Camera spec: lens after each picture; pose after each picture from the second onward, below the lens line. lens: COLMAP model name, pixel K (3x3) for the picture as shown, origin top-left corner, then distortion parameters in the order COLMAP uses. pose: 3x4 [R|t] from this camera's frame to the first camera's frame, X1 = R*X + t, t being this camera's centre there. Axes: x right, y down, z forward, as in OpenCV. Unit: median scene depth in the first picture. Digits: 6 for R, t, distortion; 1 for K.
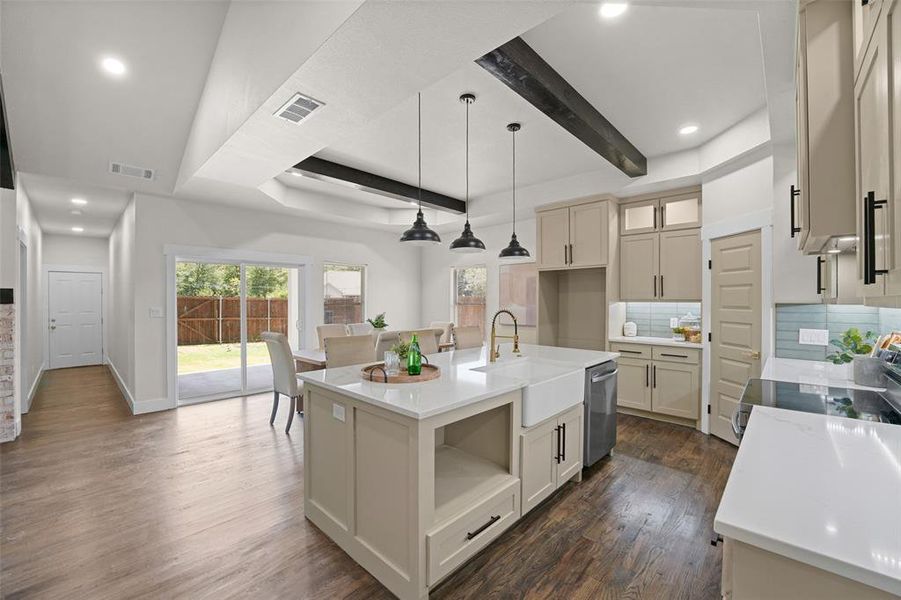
lens RADIAL K [[363.8, 0, 444.2], [0, 363.8, 303.2], [0, 0, 1]] dist [-0.023162, 0.000160]
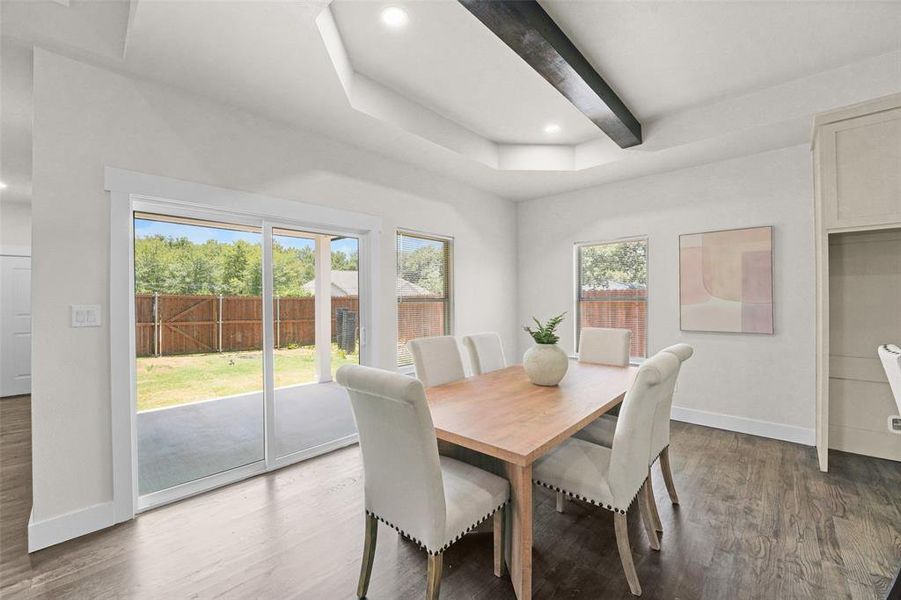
lens RADIAL K [[363.8, 0, 444.2], [0, 363.8, 303.2], [0, 0, 1]] dist [-0.023162, 0.000160]
pose [[0.999962, -0.008308, 0.002785, -0.118996], [0.008308, 0.999965, 0.000077, 0.003835], [-0.002785, -0.000054, 0.999996, 0.186801]]
